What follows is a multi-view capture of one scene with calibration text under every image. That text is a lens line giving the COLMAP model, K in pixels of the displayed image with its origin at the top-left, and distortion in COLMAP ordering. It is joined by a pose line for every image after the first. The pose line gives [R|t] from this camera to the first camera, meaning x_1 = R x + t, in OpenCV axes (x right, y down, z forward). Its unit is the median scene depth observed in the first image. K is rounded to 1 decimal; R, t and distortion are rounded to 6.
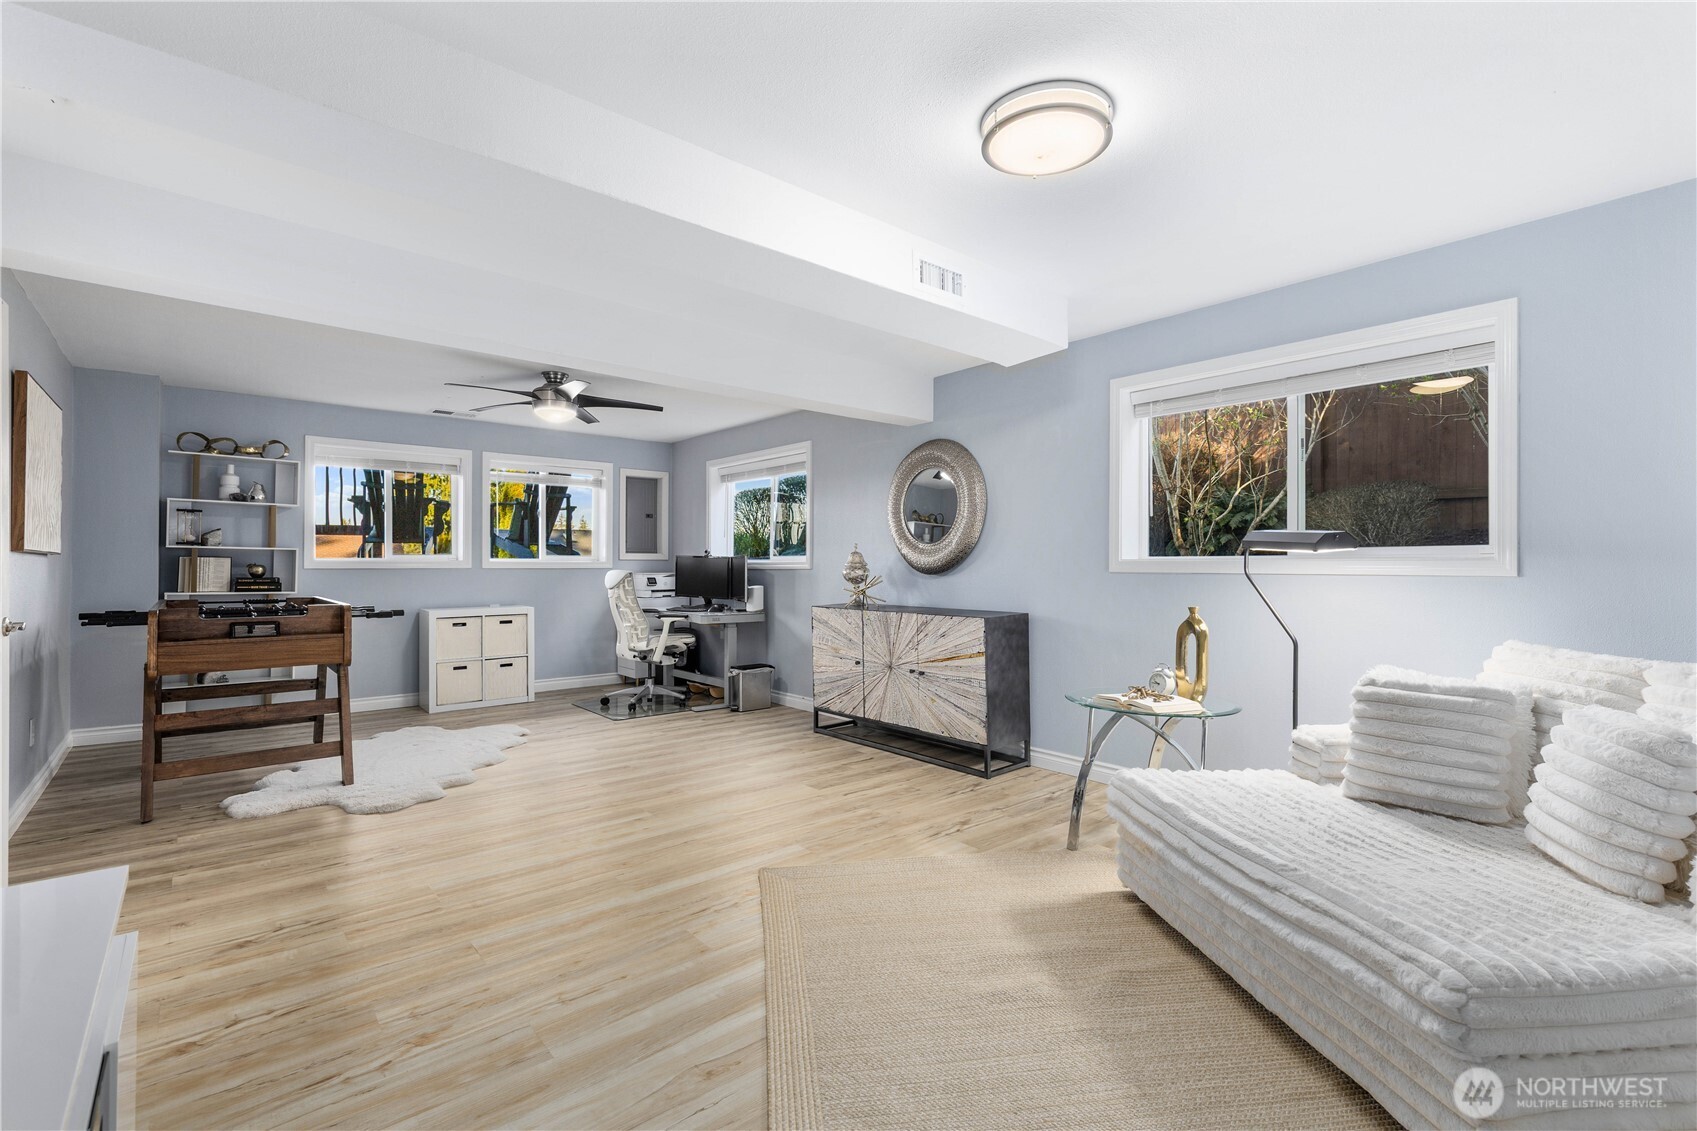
lens RADIAL K [[765.8, 0, 854.9], [0, 765.8, 561.0], [0, 0, 1]] dist [0.010123, -0.002617]
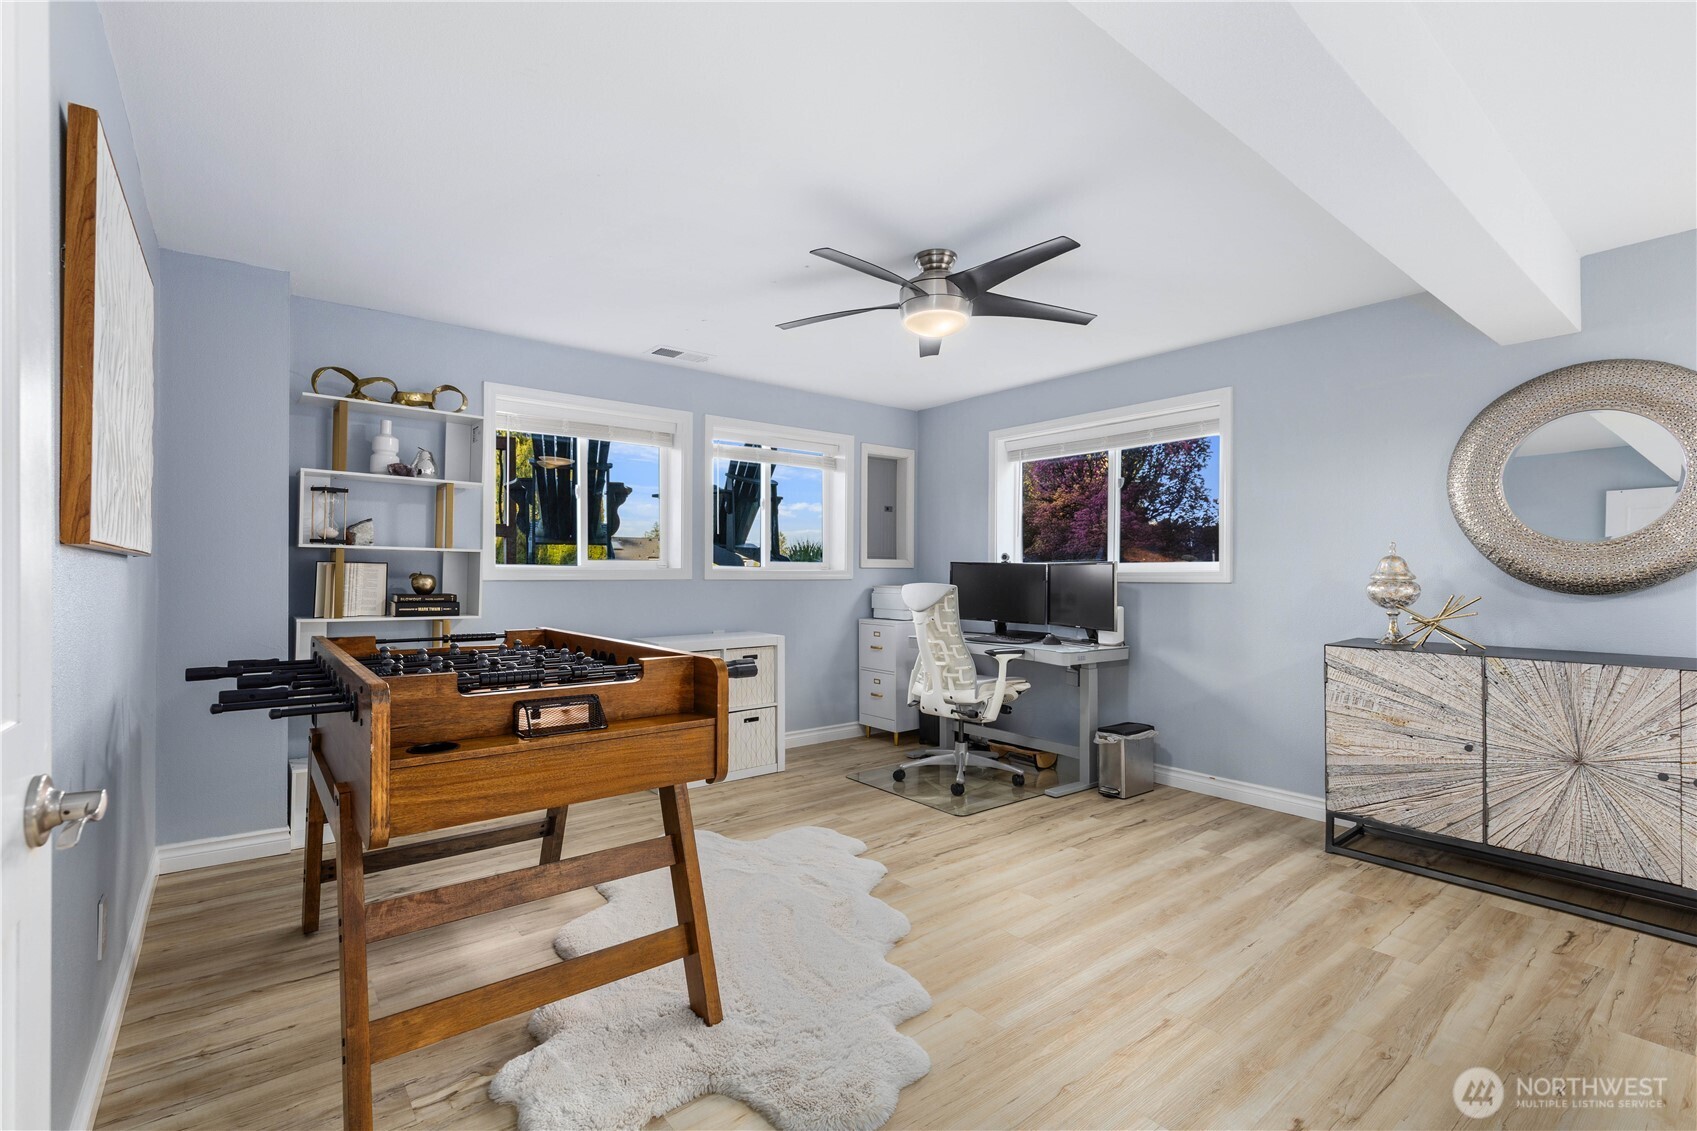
lens RADIAL K [[765.8, 0, 852.3], [0, 765.8, 571.0], [0, 0, 1]] dist [0.010123, -0.002617]
pose [[0.999487, 0.002600, -0.031908, -0.459680], [-0.002519, 0.999993, 0.002581, -0.000700], [0.031915, -0.002499, 0.999487, 0.421363]]
